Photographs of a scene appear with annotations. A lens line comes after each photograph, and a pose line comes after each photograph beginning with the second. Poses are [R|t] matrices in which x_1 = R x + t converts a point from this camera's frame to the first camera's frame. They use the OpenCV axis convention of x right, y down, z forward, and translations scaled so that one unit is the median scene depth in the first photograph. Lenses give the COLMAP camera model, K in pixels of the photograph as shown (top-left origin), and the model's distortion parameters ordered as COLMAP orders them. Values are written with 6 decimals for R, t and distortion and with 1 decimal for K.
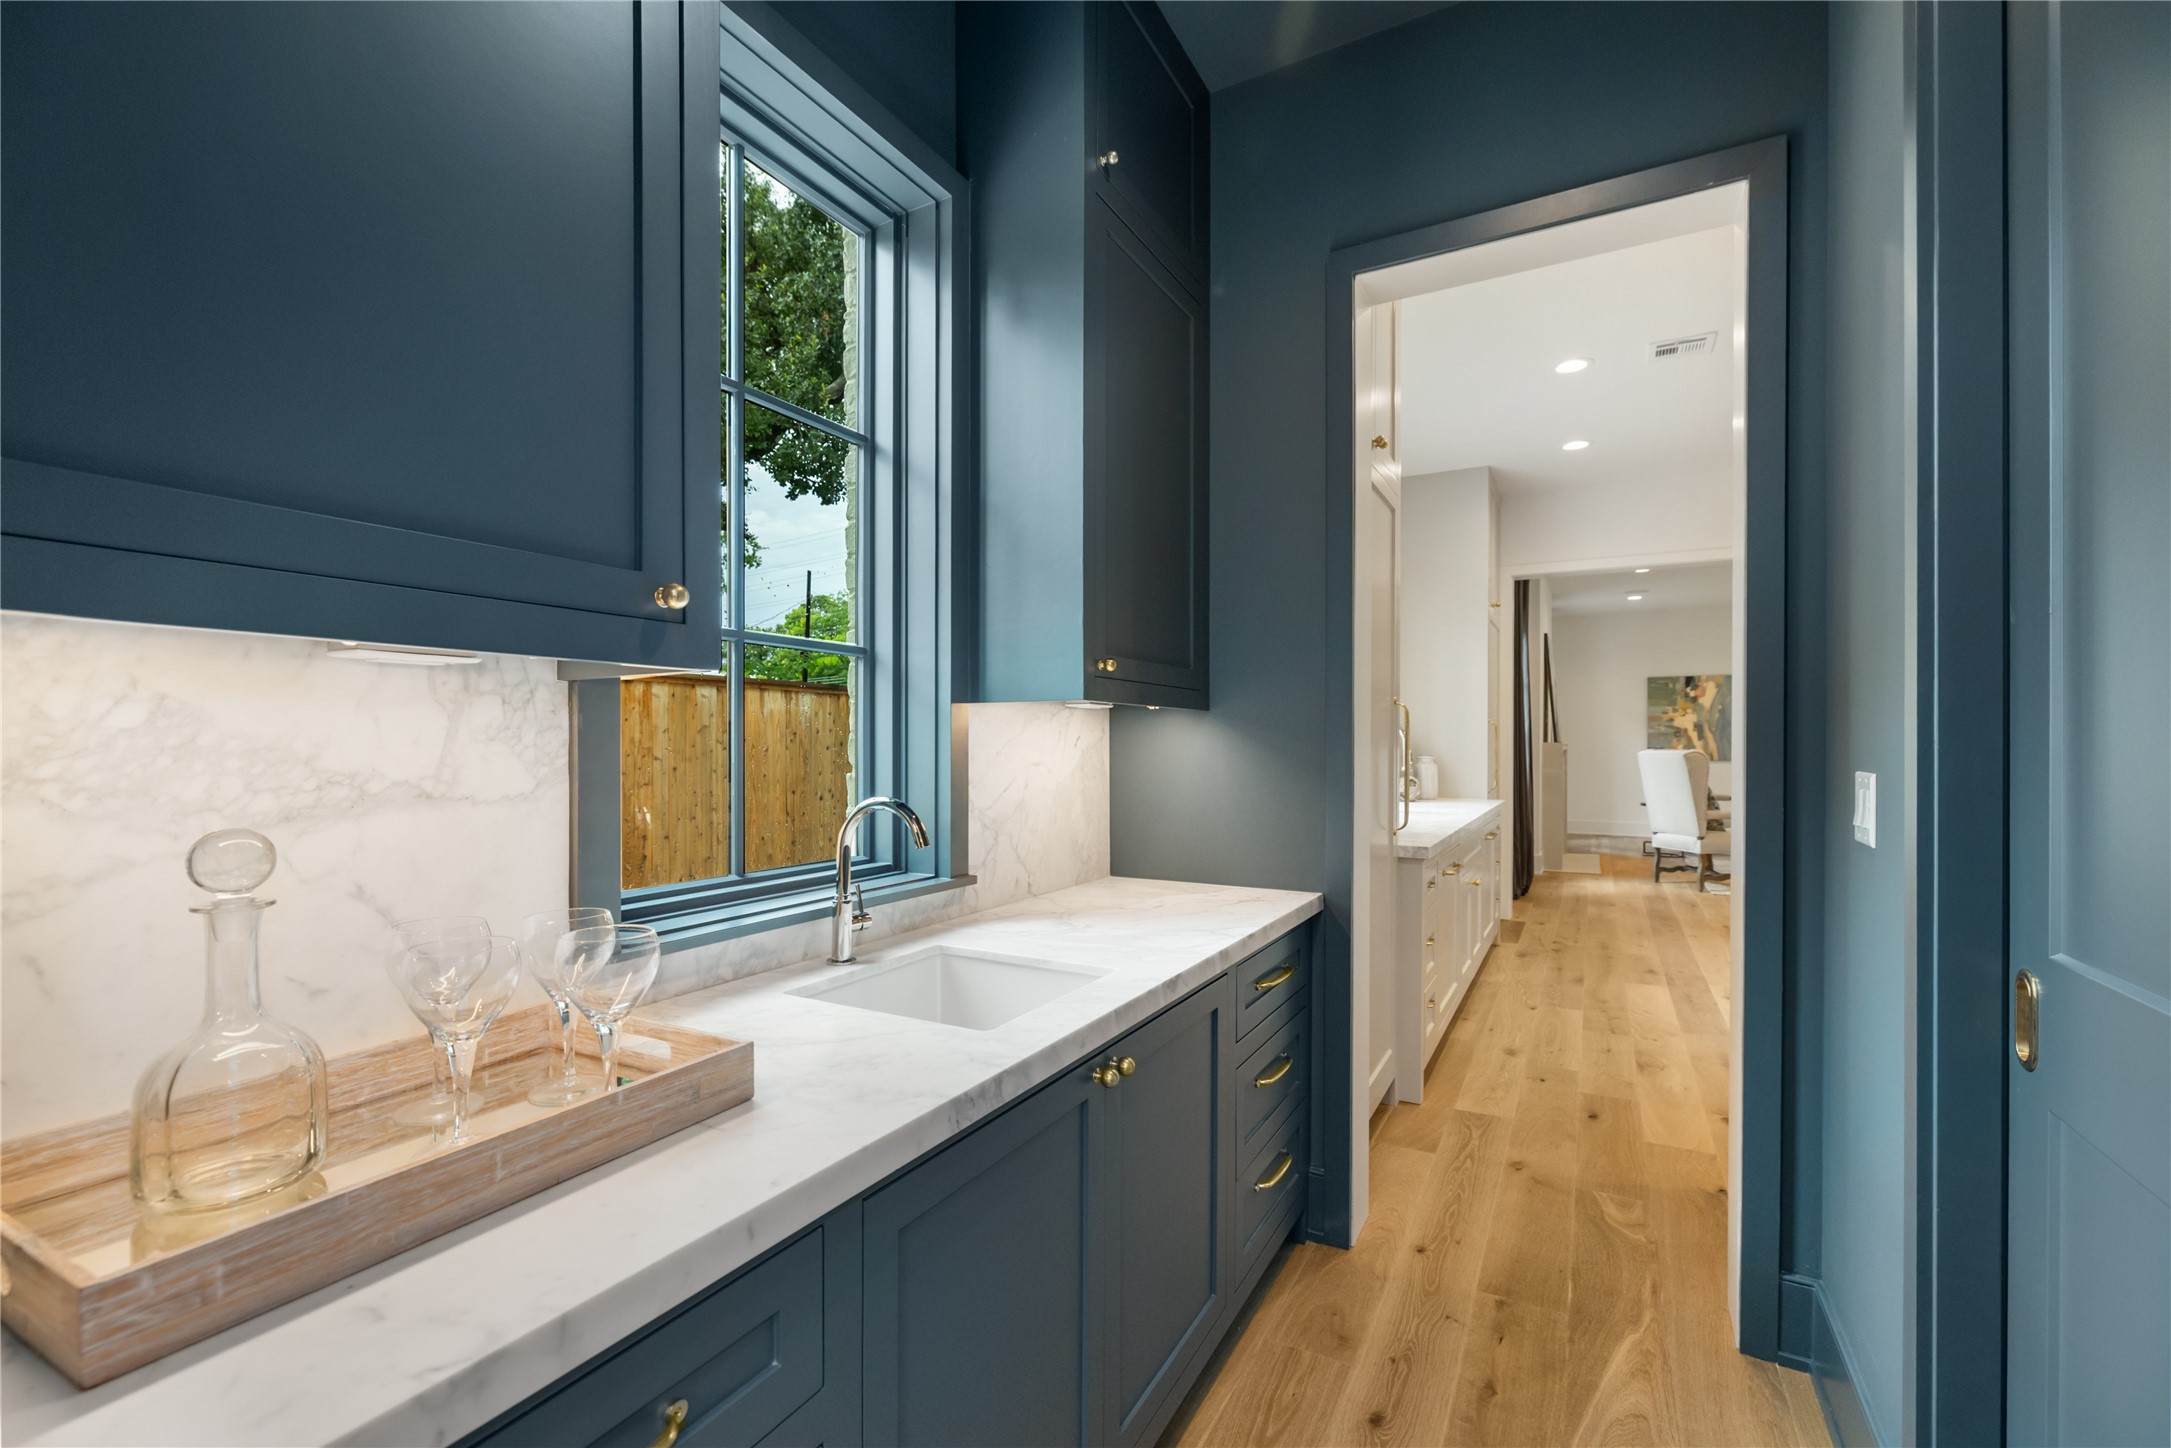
lens RADIAL K [[917.6, 0, 1097.5], [0, 917.6, 745.8], [0, 0, 1]] dist [-0.001151, 0.001235]
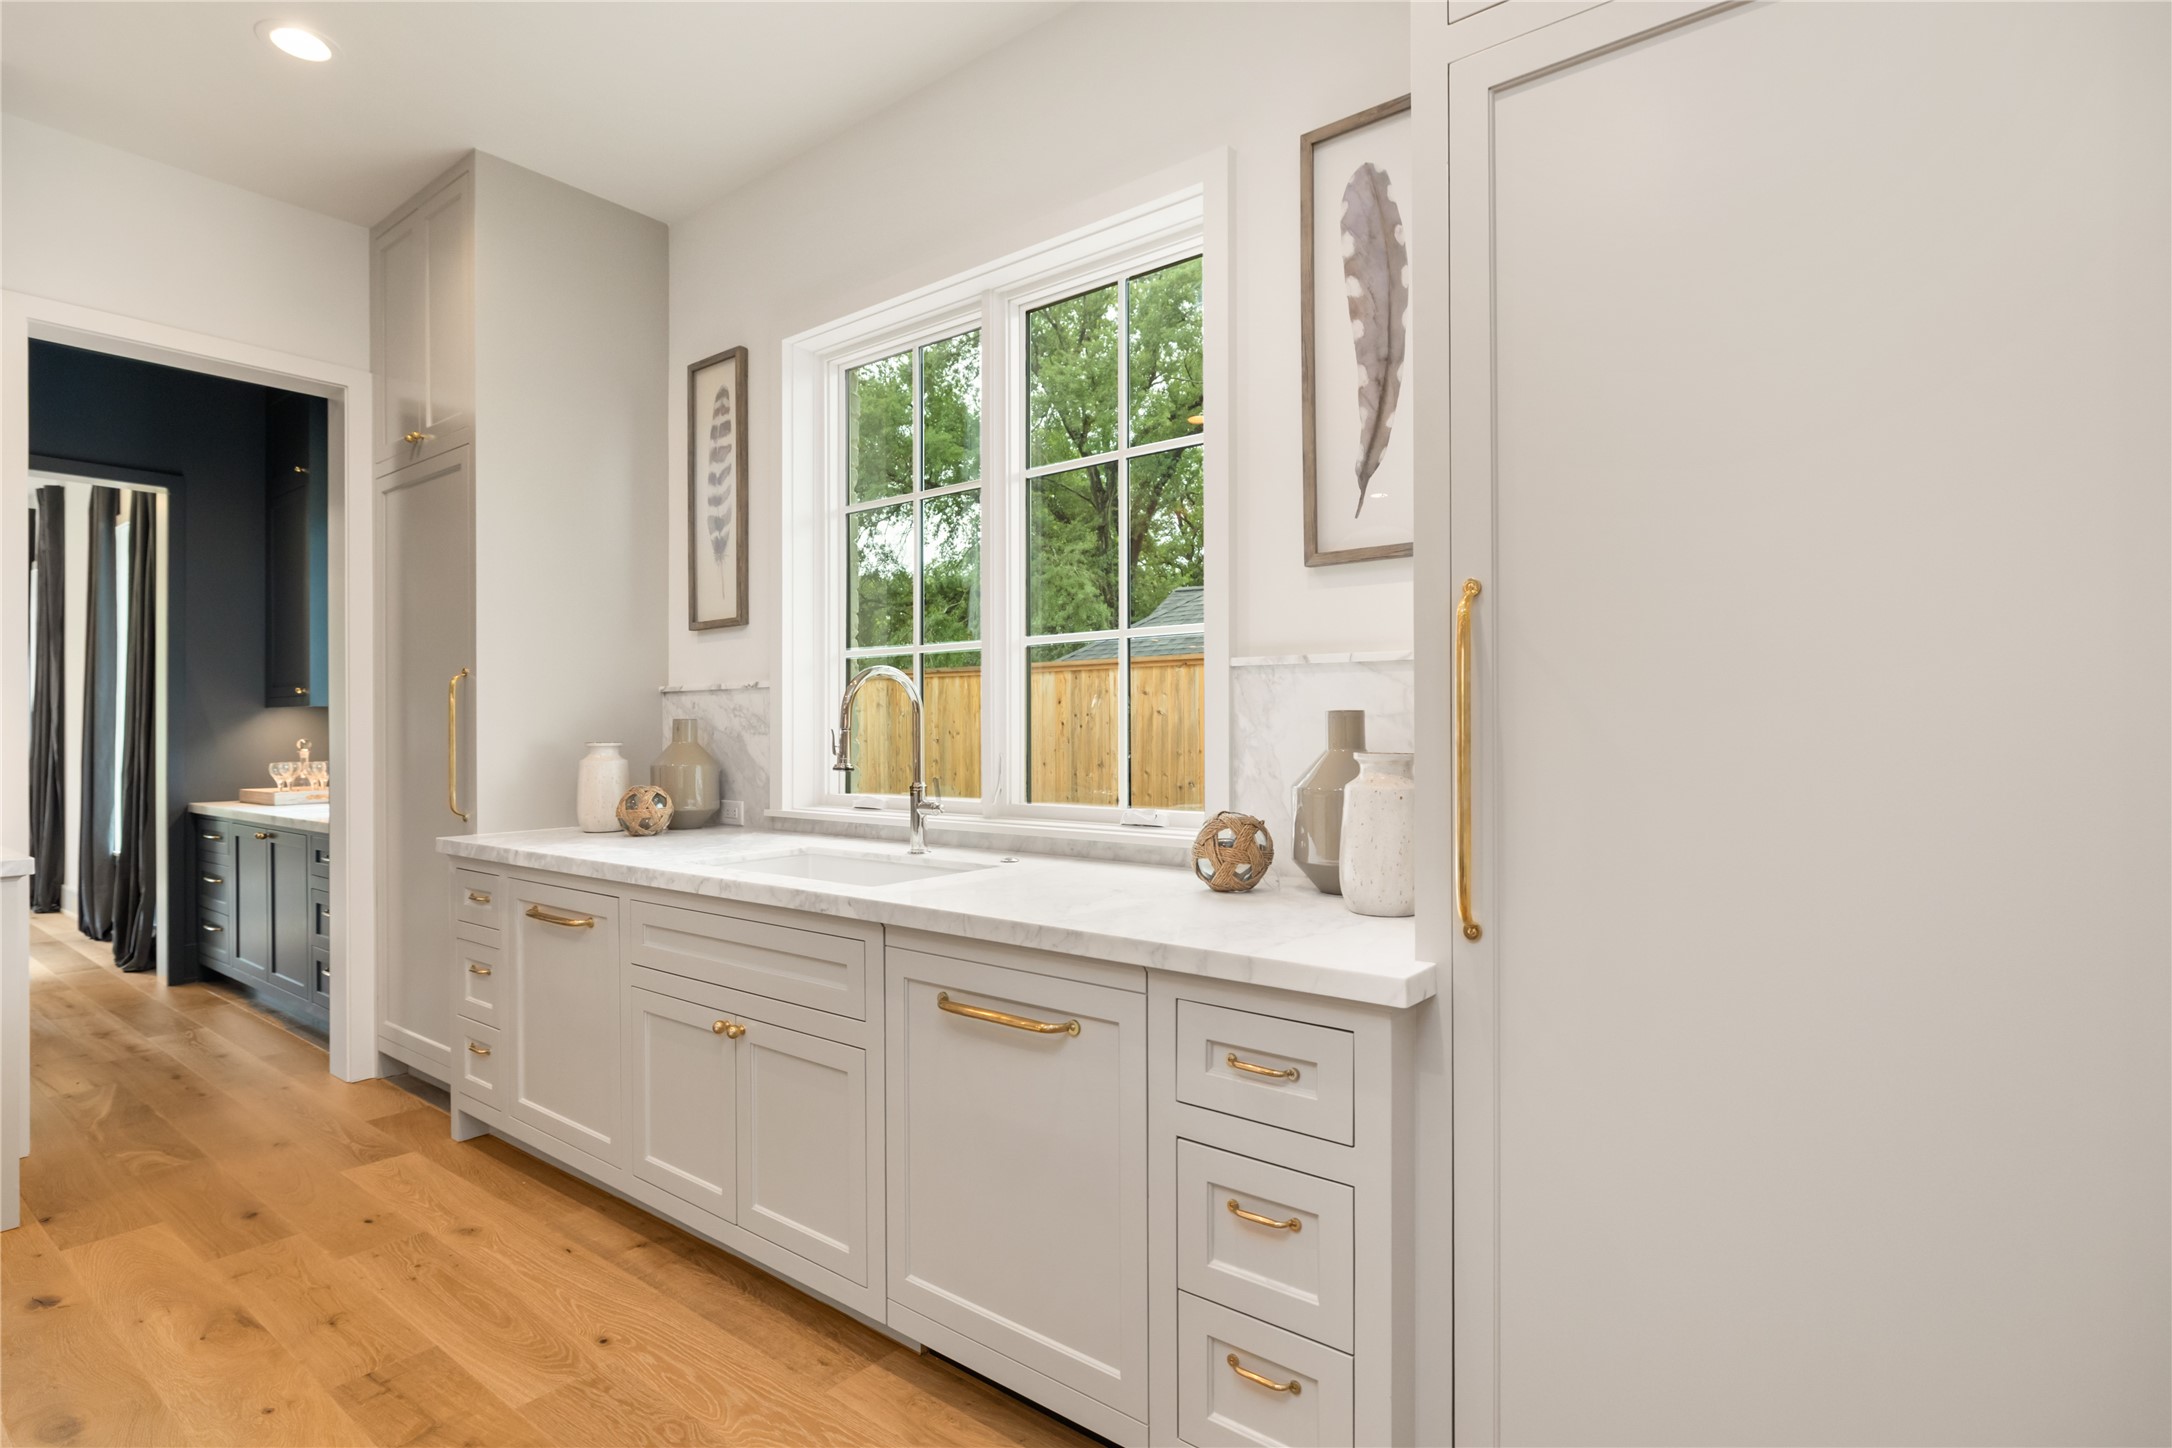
lens RADIAL K [[1070.2, 0, 1093.4], [0, 1070.2, 725.4], [0, 0, 1]] dist [-0.001589, 0.001061]
pose [[-0.160316, -0.001002, -0.987065, 0.329858], [0.001364, 0.999998, -0.001237, 0.001238], [0.987065, -0.001545, -0.160315, 0.464134]]
